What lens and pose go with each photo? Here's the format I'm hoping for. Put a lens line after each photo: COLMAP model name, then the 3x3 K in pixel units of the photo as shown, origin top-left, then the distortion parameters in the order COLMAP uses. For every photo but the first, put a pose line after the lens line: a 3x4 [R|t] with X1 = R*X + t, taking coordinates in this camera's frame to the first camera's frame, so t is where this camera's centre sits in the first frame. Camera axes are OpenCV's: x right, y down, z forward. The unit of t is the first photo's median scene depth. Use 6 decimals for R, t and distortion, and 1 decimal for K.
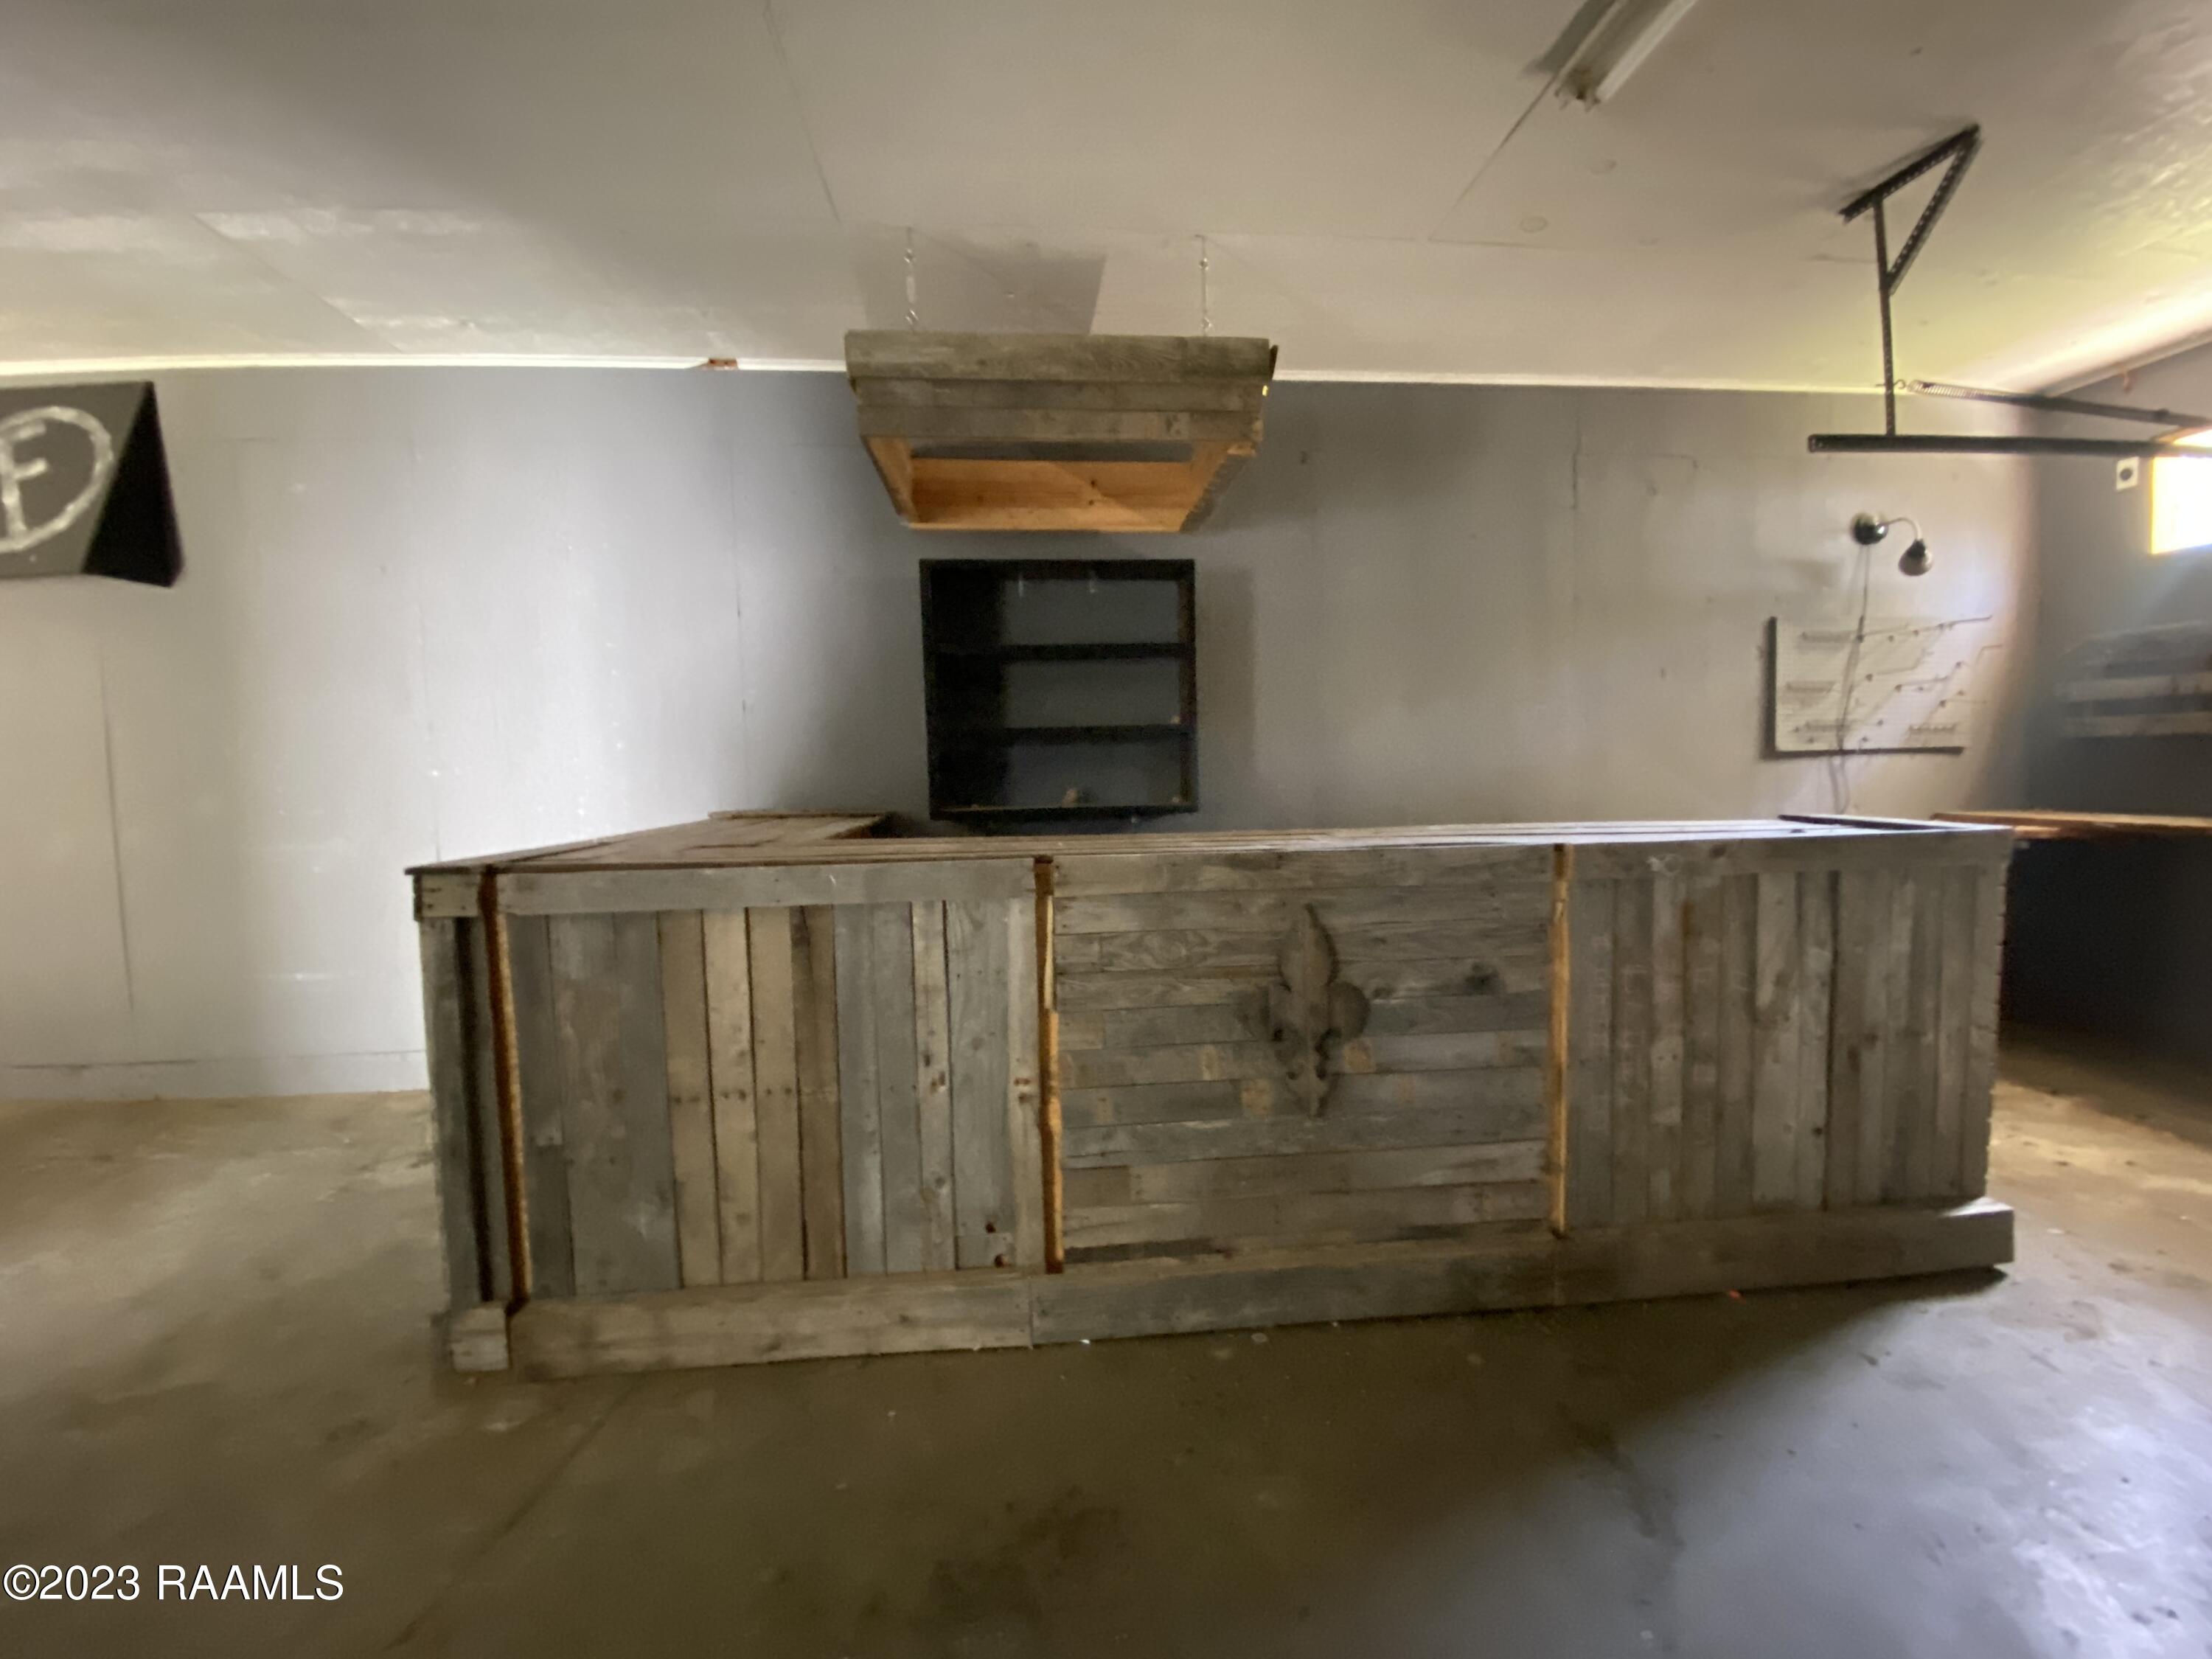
lens RADIAL K [[895.4, 0, 1087.6], [0, 895.4, 825.9], [0, 0, 1]] dist [0.012496, -0.014635]
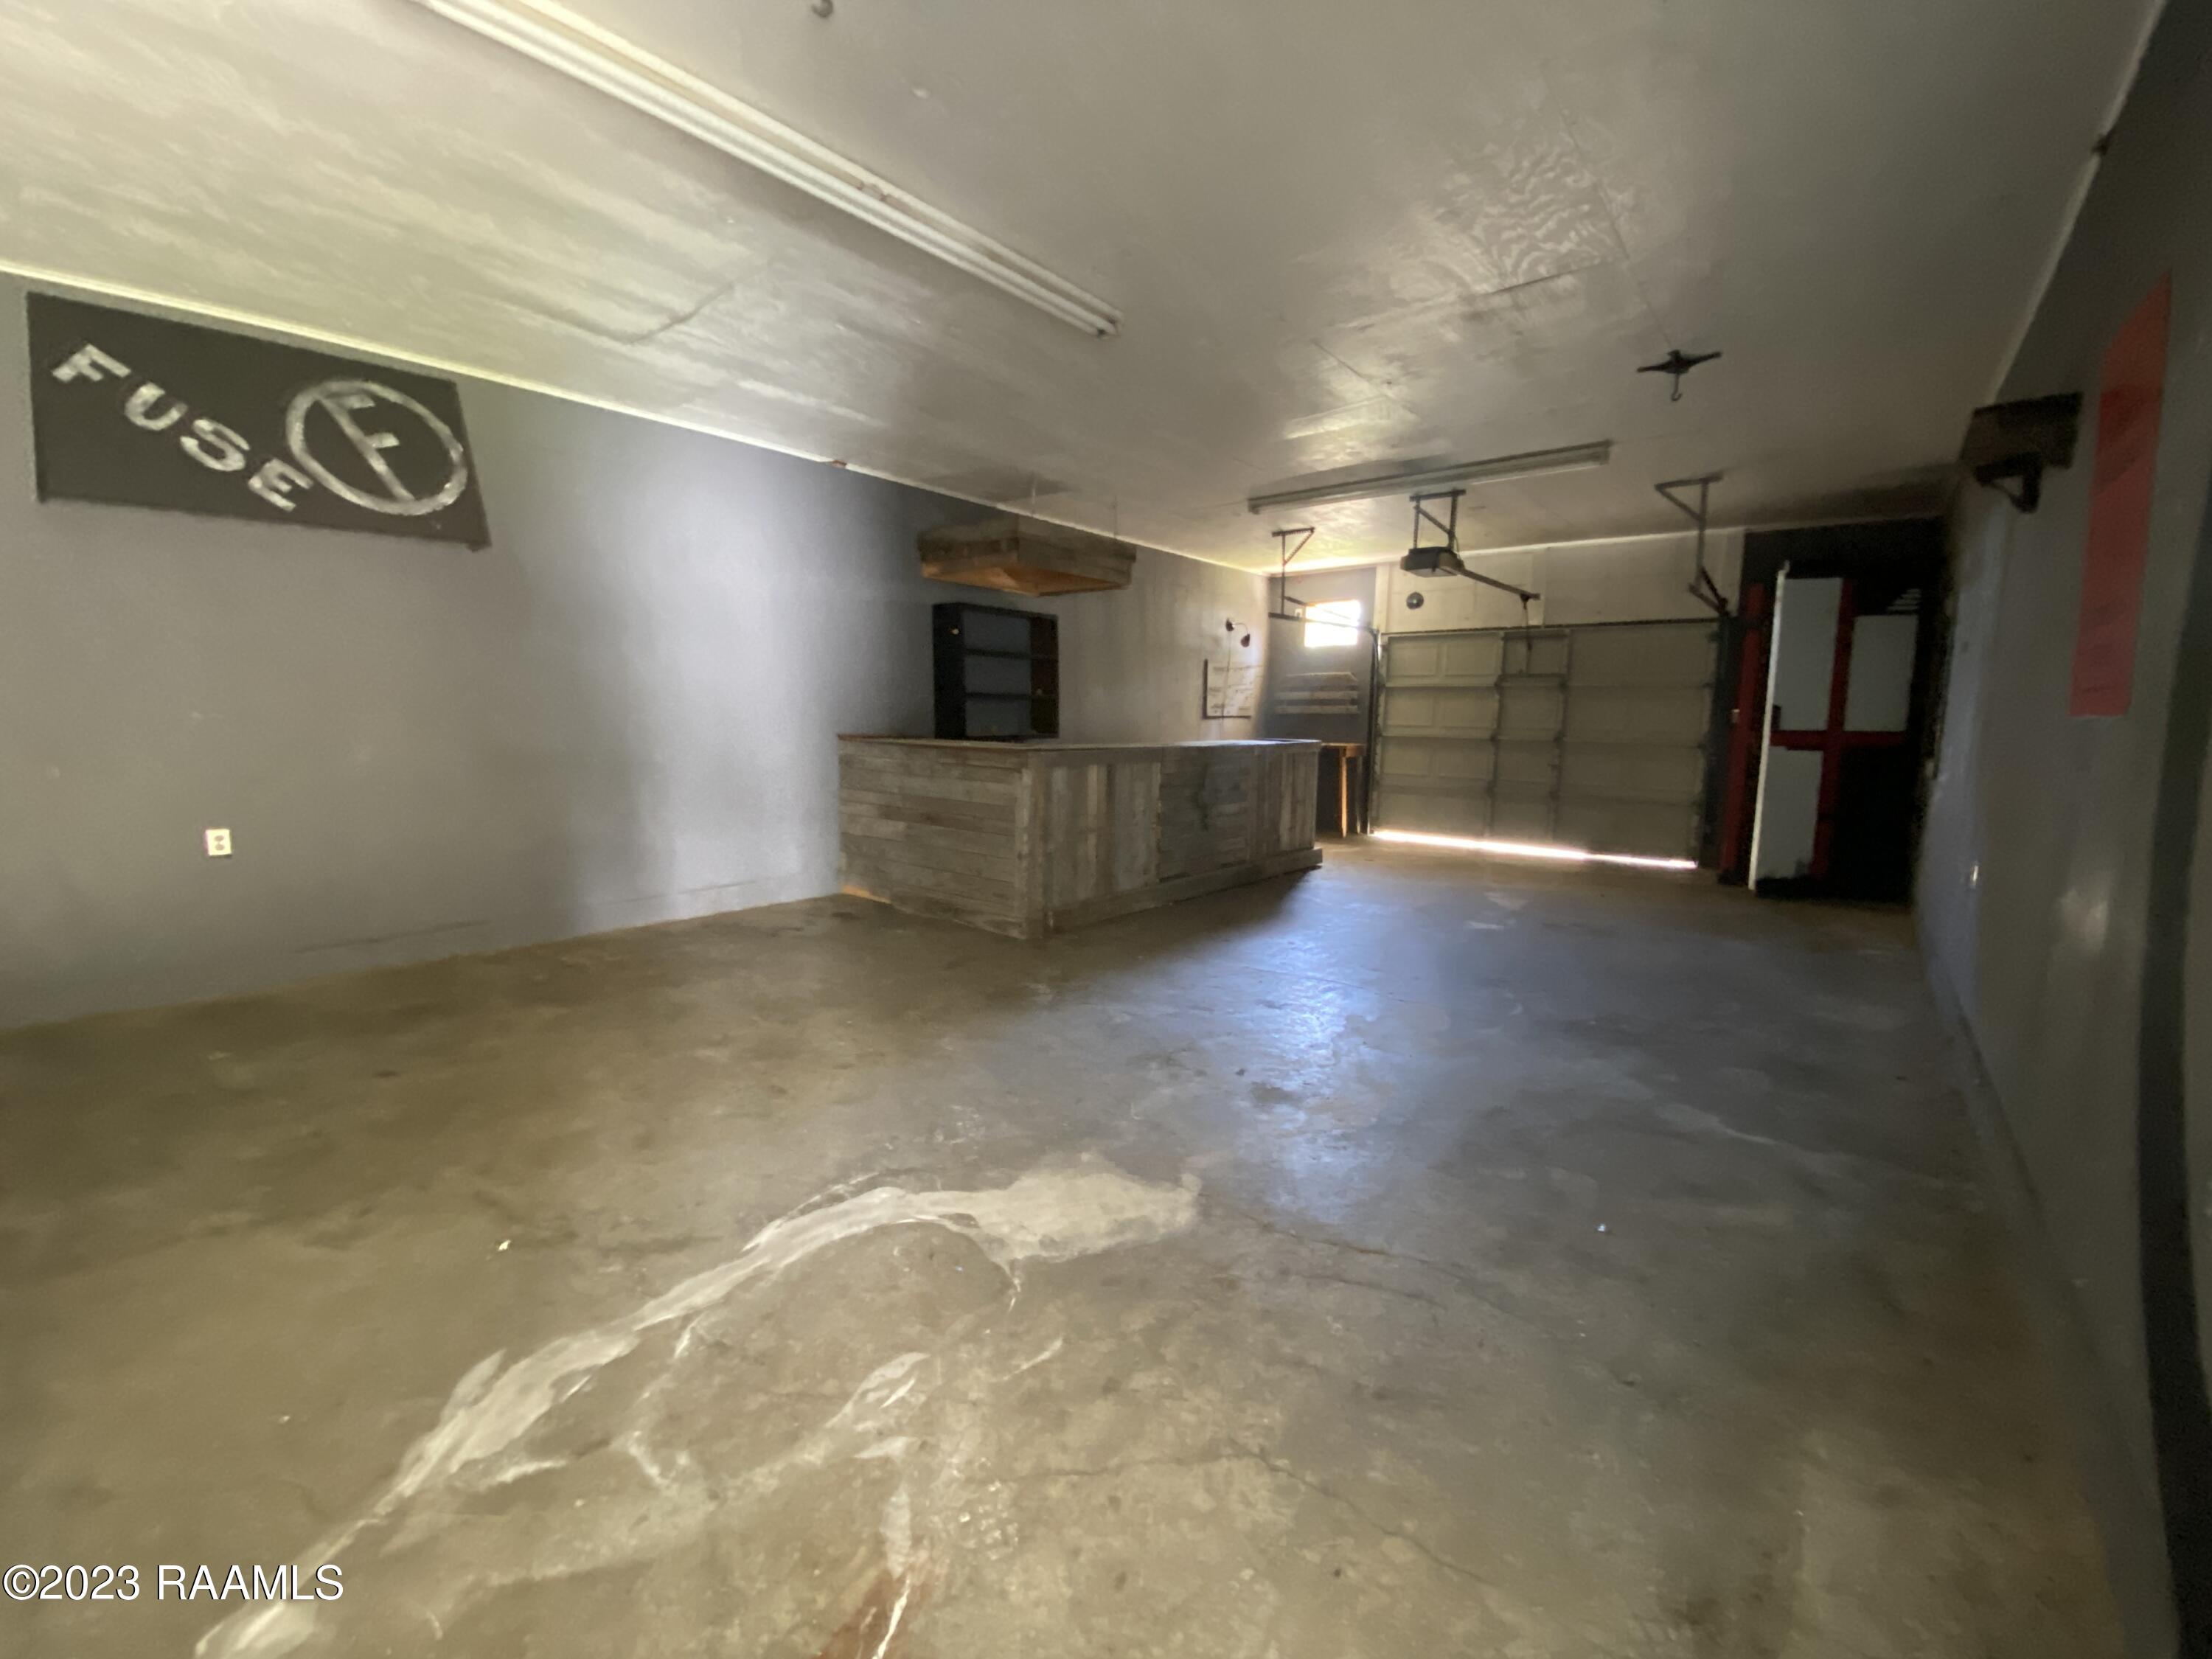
lens RADIAL K [[897.8, 0, 1108.3], [0, 897.8, 829.8], [0, 0, 1]] dist [-0.002261, -0.000157]
pose [[0.694599, -0.062189, 0.716705, -1.202583], [0.016920, 0.997393, 0.070146, 0.050266], [-0.719199, -0.036596, 0.693840, -0.501382]]
